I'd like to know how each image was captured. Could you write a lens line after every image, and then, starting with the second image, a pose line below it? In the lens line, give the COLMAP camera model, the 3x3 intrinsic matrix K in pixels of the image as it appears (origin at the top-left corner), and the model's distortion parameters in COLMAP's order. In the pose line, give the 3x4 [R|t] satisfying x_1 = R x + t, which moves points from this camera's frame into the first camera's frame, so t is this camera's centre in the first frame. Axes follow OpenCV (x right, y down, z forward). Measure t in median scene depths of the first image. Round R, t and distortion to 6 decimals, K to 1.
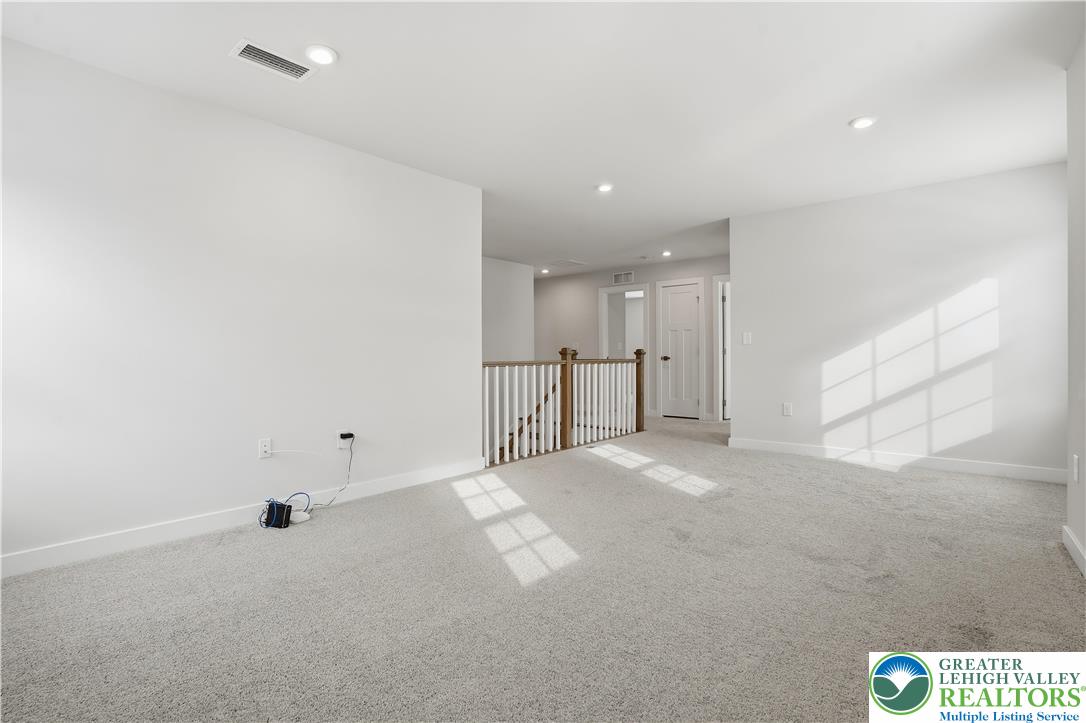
lens RADIAL K [[505.9, 0, 546.7], [0, 505.9, 362.7], [0, 0, 1]] dist [-0.057614, 0.015887]
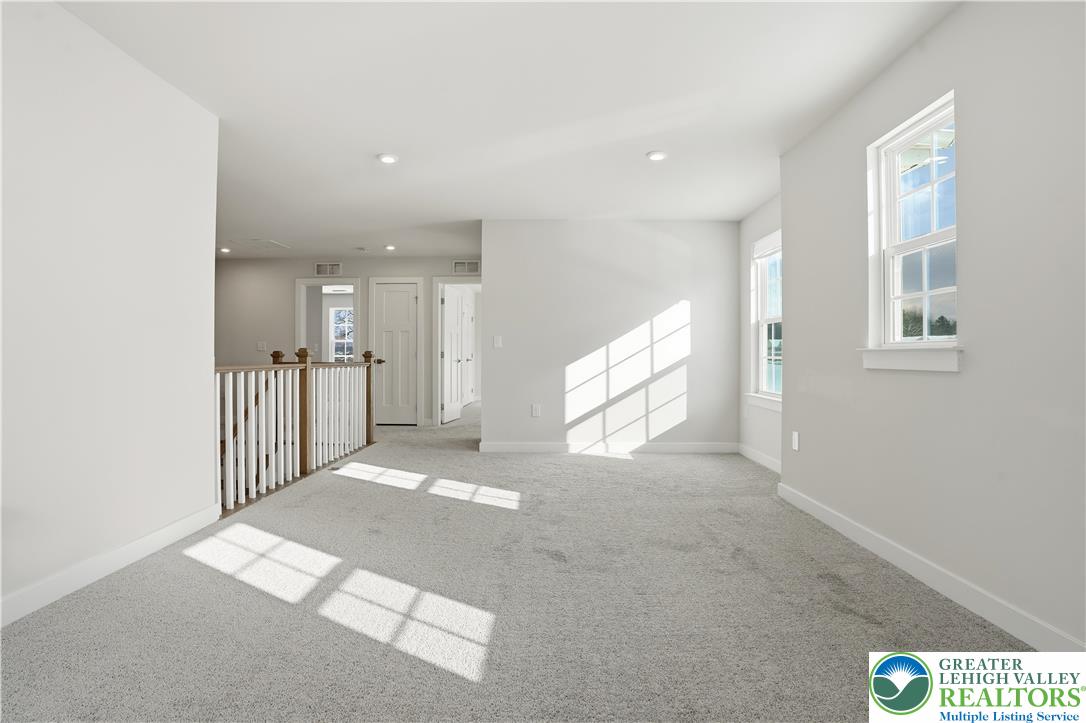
lens RADIAL K [[505.9, 0, 543.8], [0, 505.9, 357.1], [0, 0, 1]] dist [-0.057614, 0.015887]
pose [[0.772111, 0.009510, 0.635416, -0.171531], [0.002200, 0.999842, -0.017637, -0.000342], [-0.635484, 0.015016, 0.771968, 0.157123]]
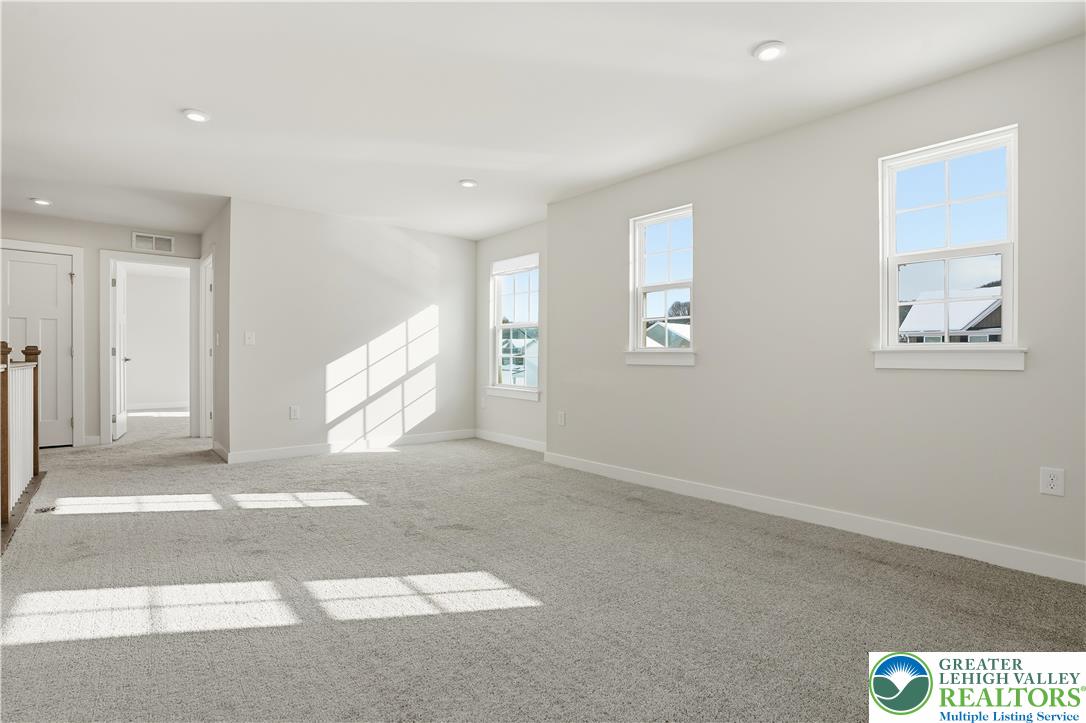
lens RADIAL K [[505.9, 0, 540.1], [0, 505.9, 361.2], [0, 0, 1]] dist [-0.057614, 0.015887]
pose [[0.158358, -0.000487, 0.987382, -0.390207], [0.008663, 0.999962, -0.000896, -0.002284], [-0.987344, 0.008695, 0.158356, 0.343734]]
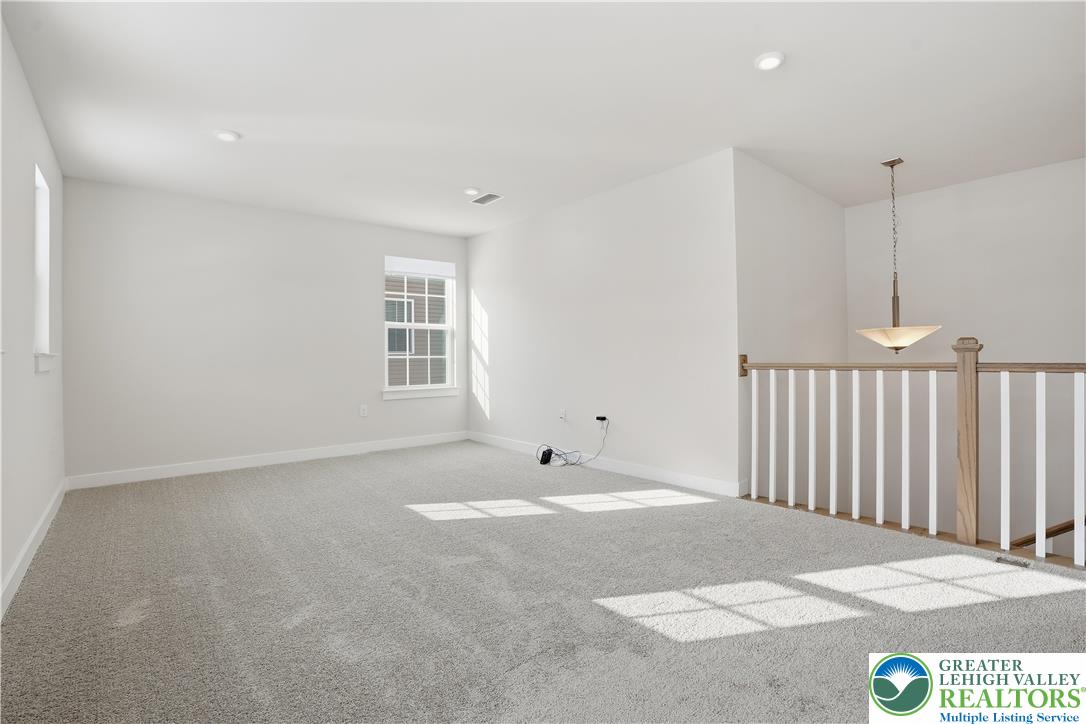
lens RADIAL K [[505.9, 0, 539.9], [0, 505.9, 359.1], [0, 0, 1]] dist [-0.057614, 0.015887]
pose [[-0.176011, 0.012828, -0.984305, 0.578168], [-0.001788, 0.999909, 0.013351, -0.014860], [0.984387, 0.004110, -0.175972, 0.684136]]
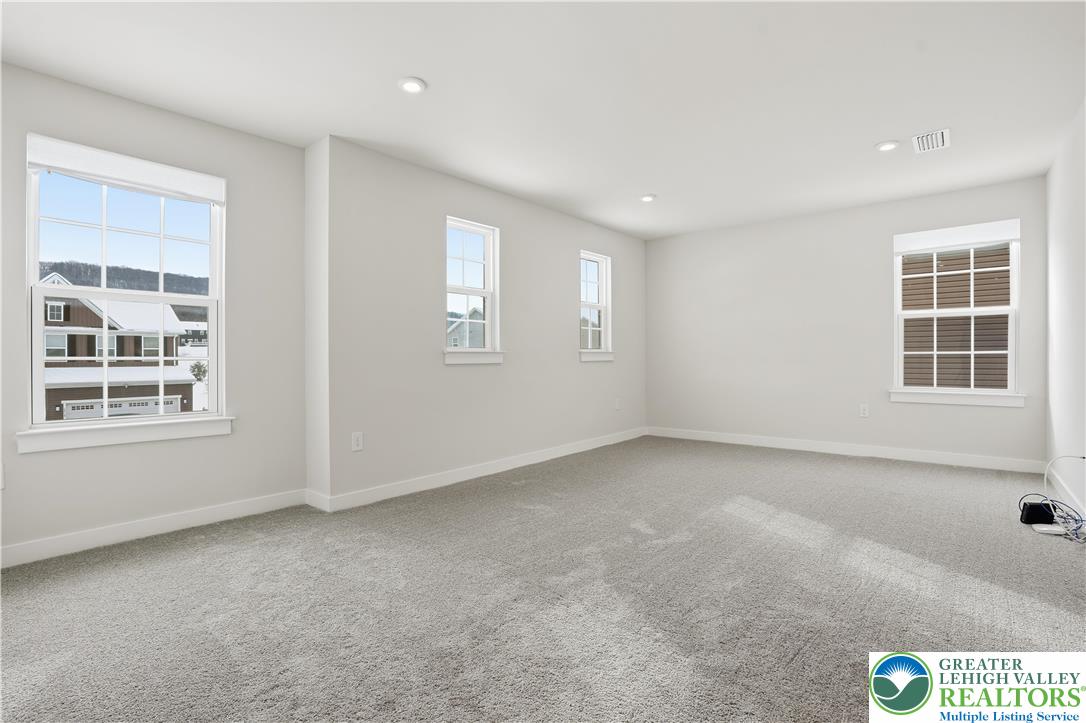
lens RADIAL K [[505.9, 0, 542.8], [0, 505.9, 357.8], [0, 0, 1]] dist [-0.057614, 0.015887]
pose [[-0.999787, 0.011735, 0.016978, 0.234399], [0.012002, 0.999805, 0.015694, -0.016209], [-0.016790, 0.015895, -0.999733, 1.072655]]
